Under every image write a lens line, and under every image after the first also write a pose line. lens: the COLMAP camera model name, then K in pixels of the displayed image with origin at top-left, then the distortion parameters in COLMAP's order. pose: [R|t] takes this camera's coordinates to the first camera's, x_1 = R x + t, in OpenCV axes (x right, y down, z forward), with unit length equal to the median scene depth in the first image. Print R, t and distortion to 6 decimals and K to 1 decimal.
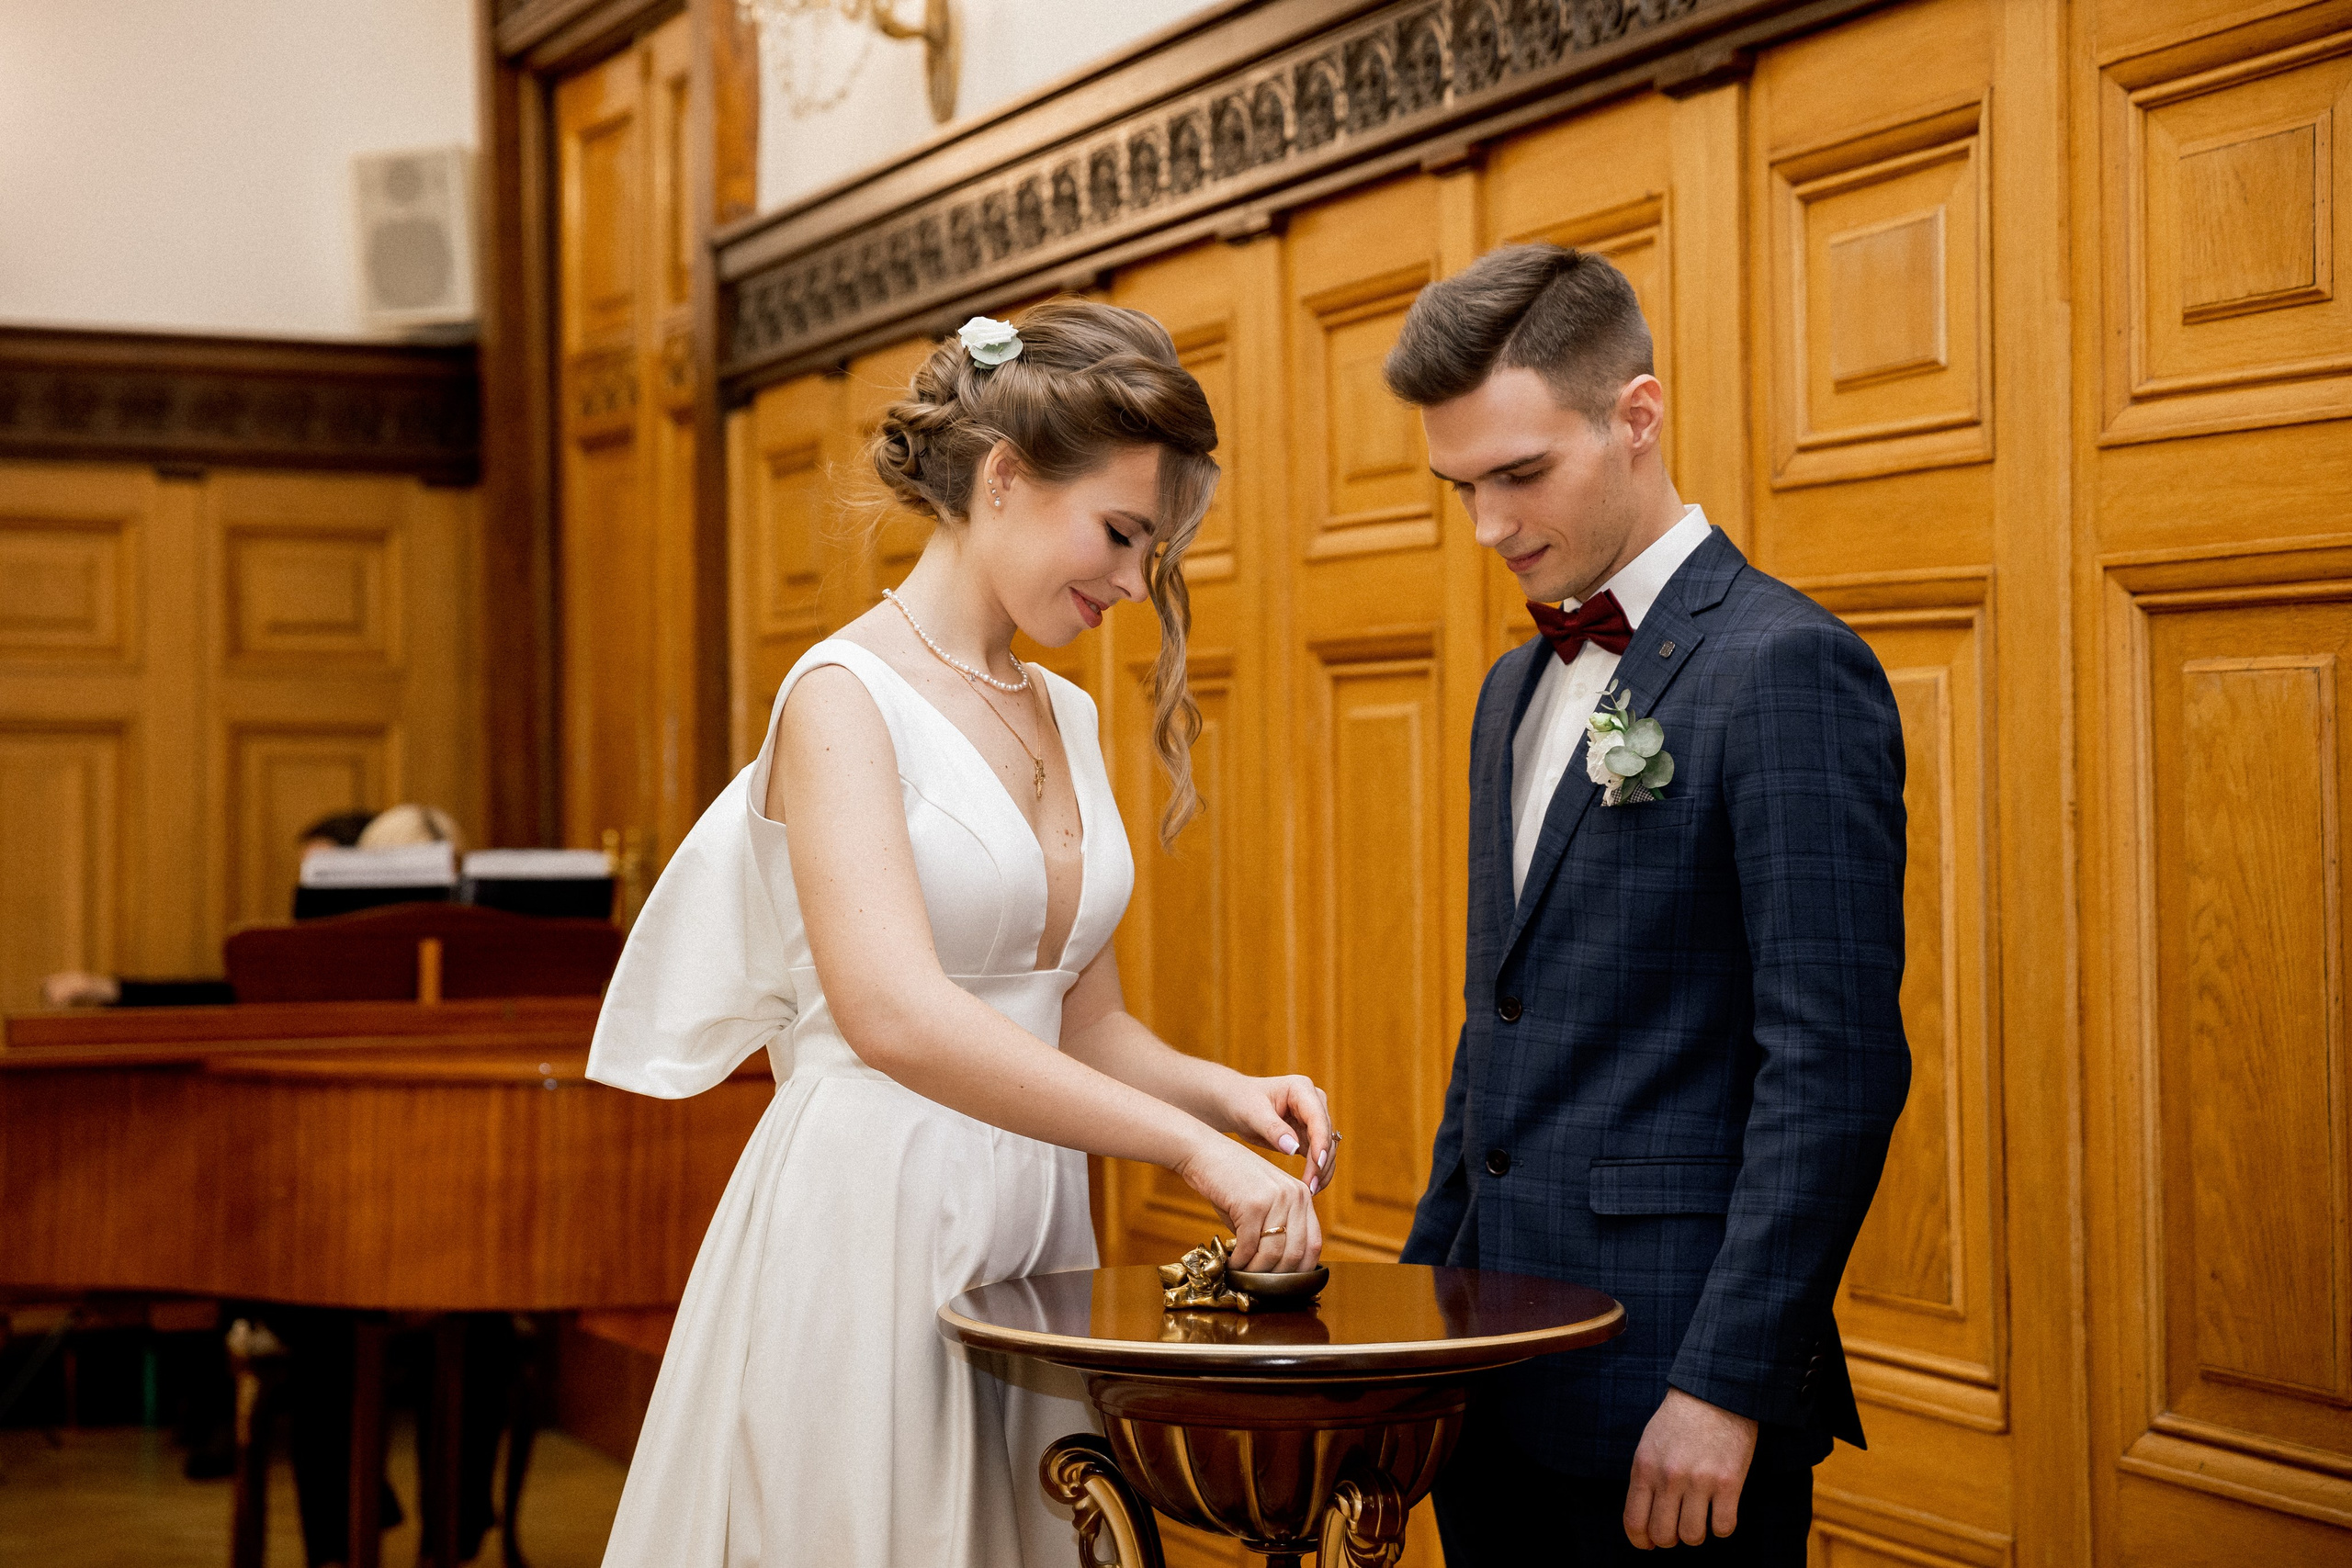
lens RADIAL K [[4391.8, 0, 1176.0], [0, 4391.8, 784.0], [0, 0, 1]] dist [0.266749, 0.023721]
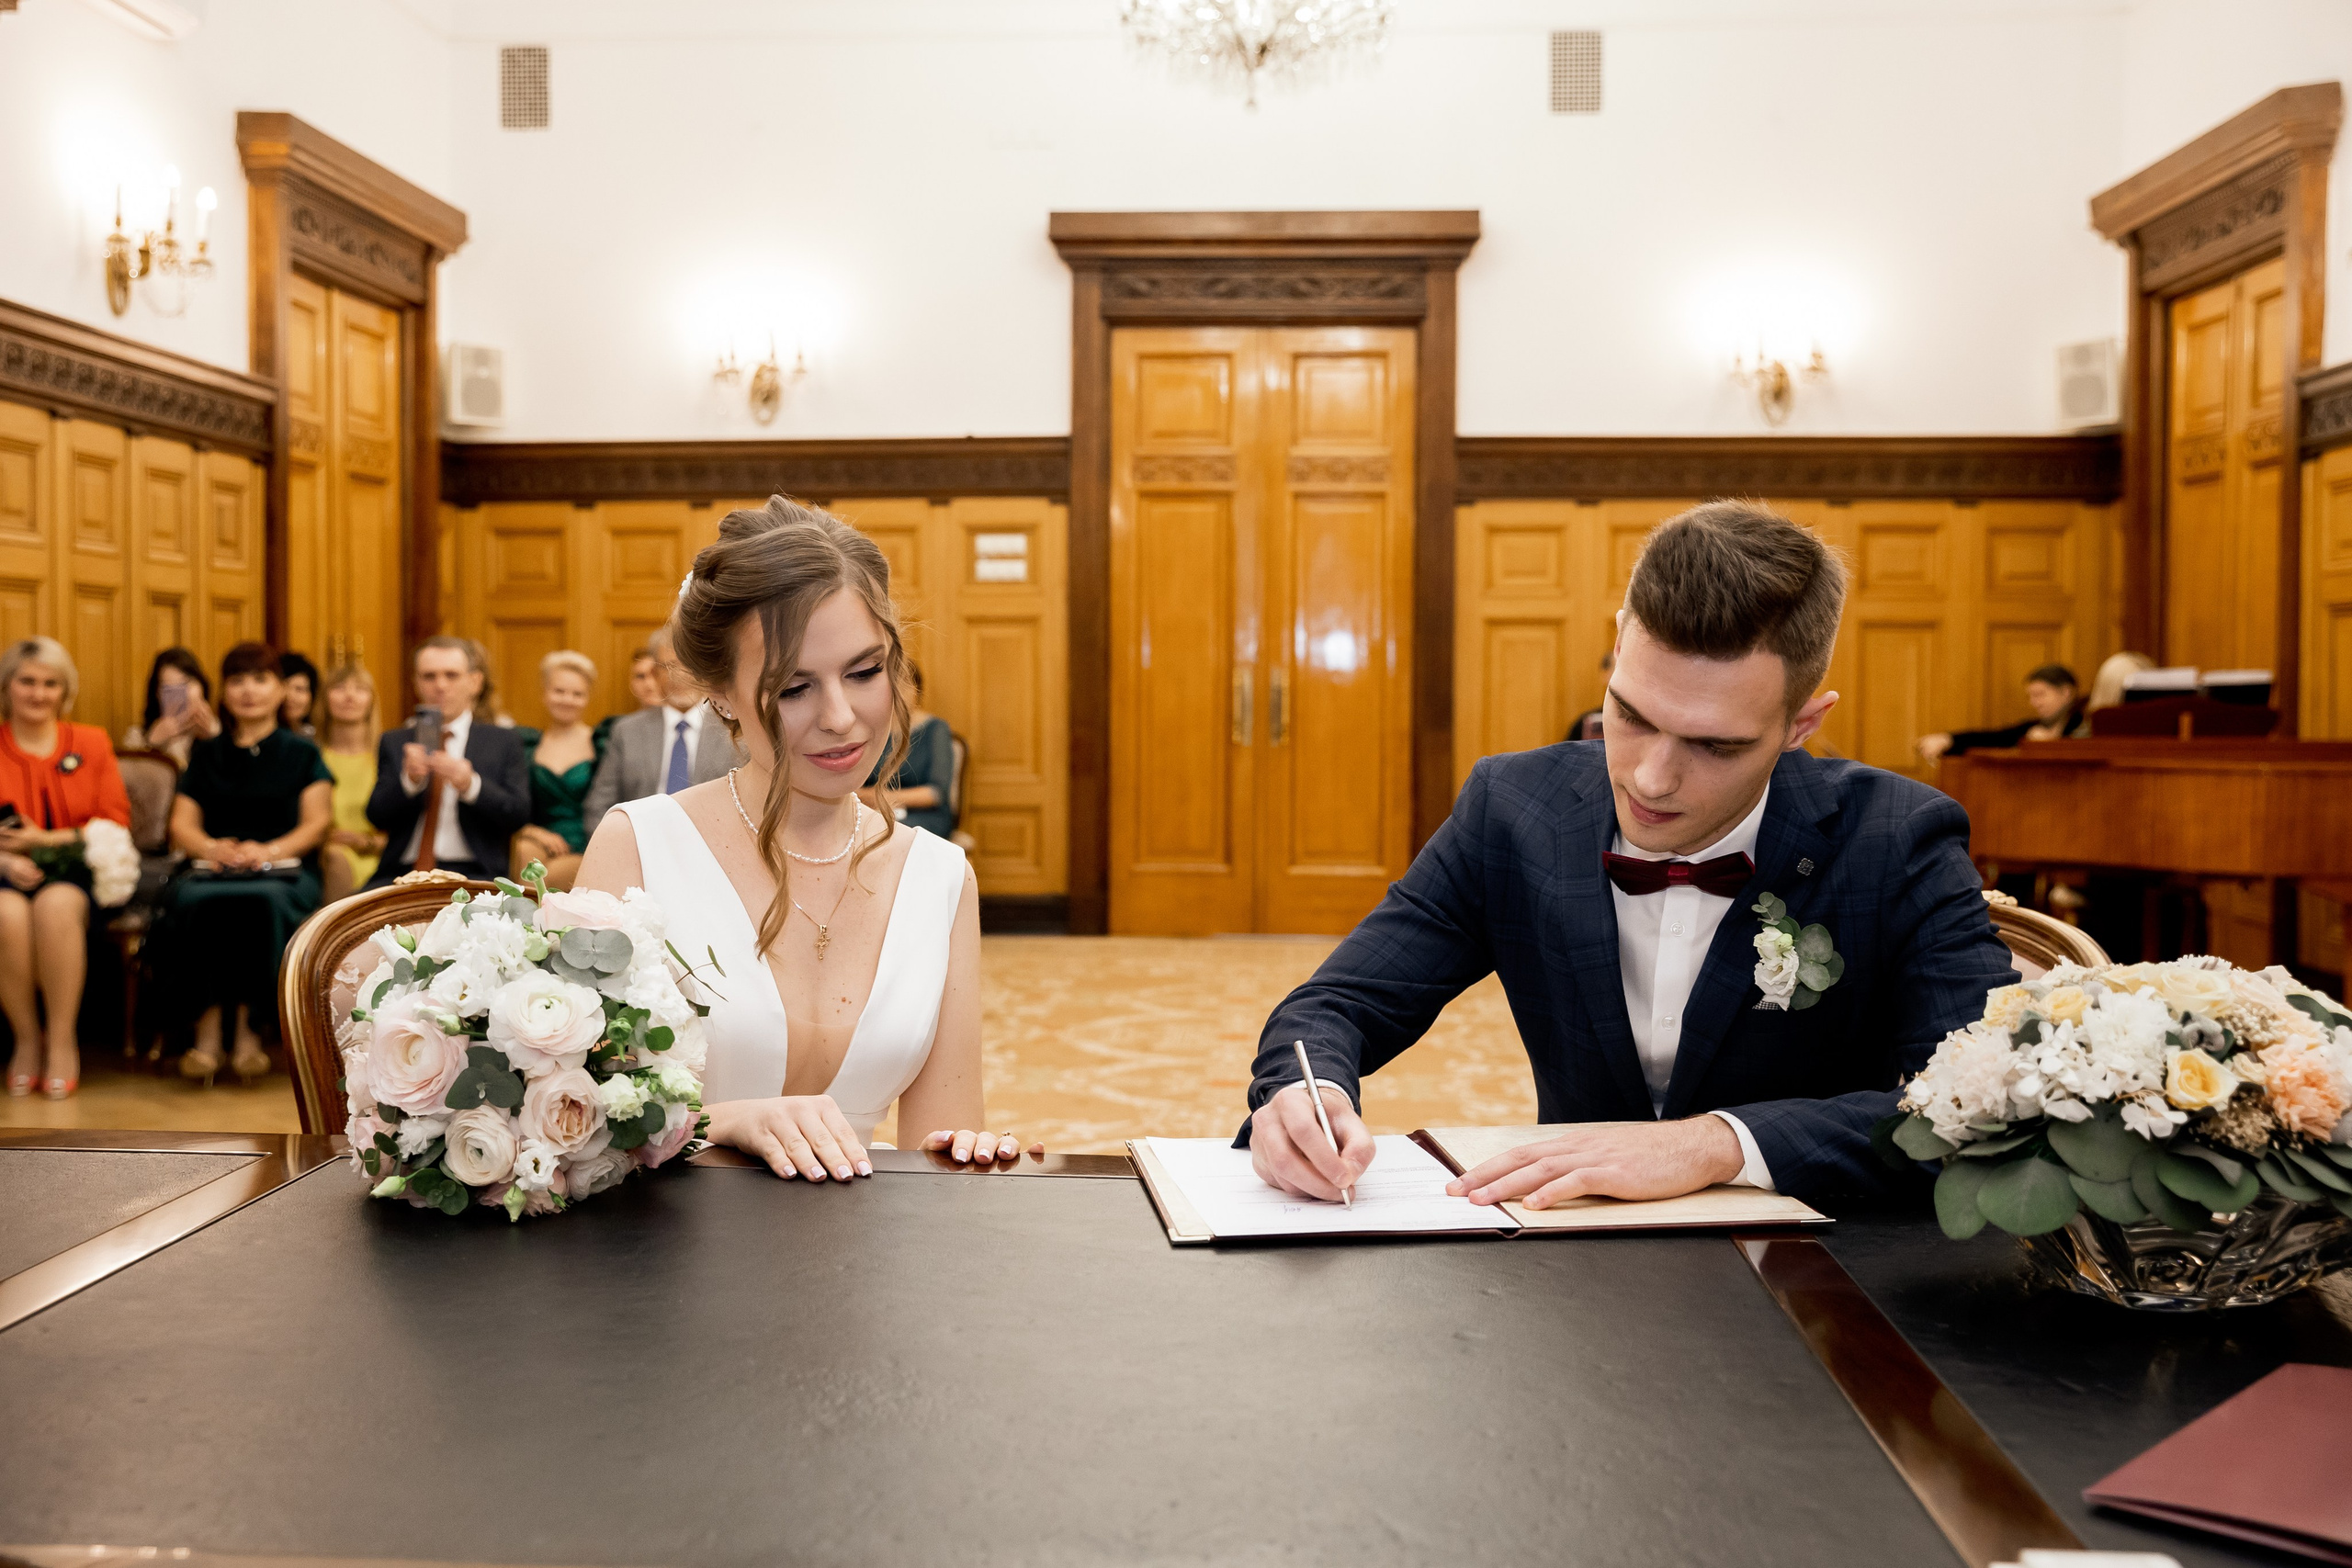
lens RADIAL K [[2395.9, 0, 1108.4], [0, 2395.9, 781.9], [0, 0, 1]] dist [0.003622, 0.021112]
pose [[0.898052, 0.023879, -0.439241, -0.088718], [-0.005054, 0.999020, 0.043979, 0.013949], [0.439861, -0.037276, 0.897292, -0.196598]]
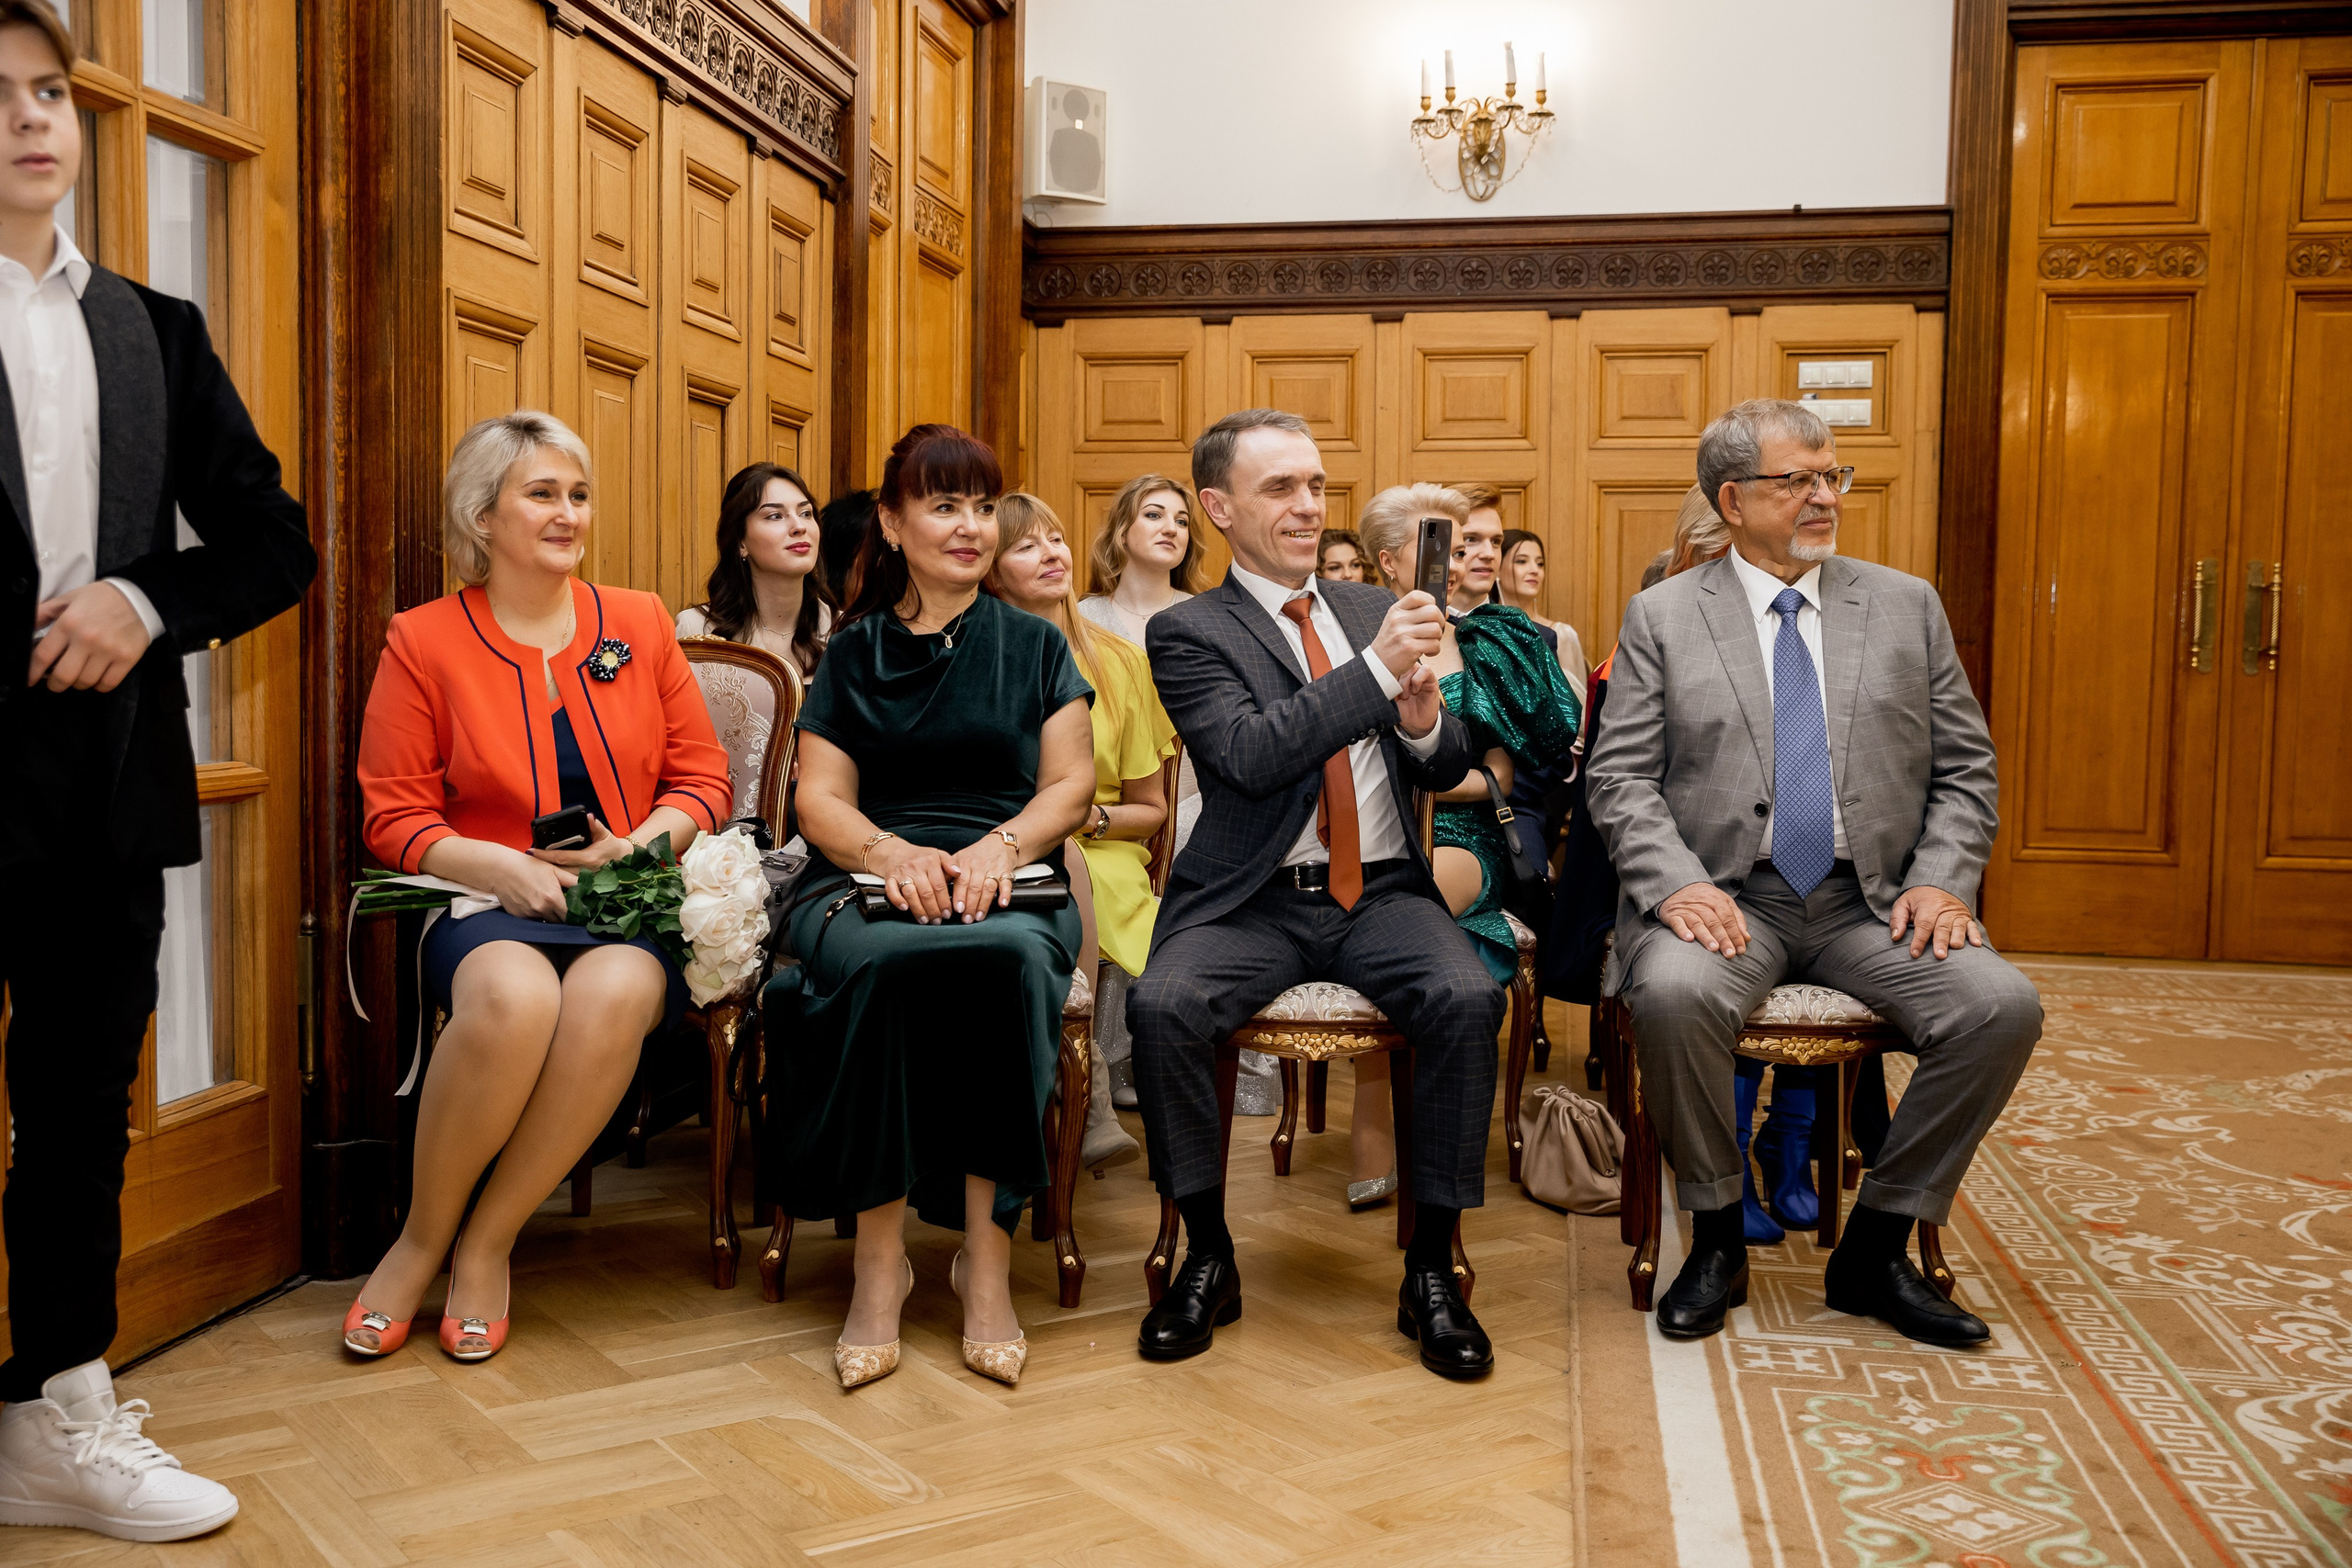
lens RADIAL K [[2251.4, 0, 1176.0], [0, 2251.4, 784.0], [0, 0, 1]] dist [0.010277, 0.034865]
pose [[0.858412, 0.048329, -0.510678, -0.457821], [-0.013480, 0.997333, 0.071725, 0.035023], [0.512783, -0.054686, 0.856775, 0.081015]]
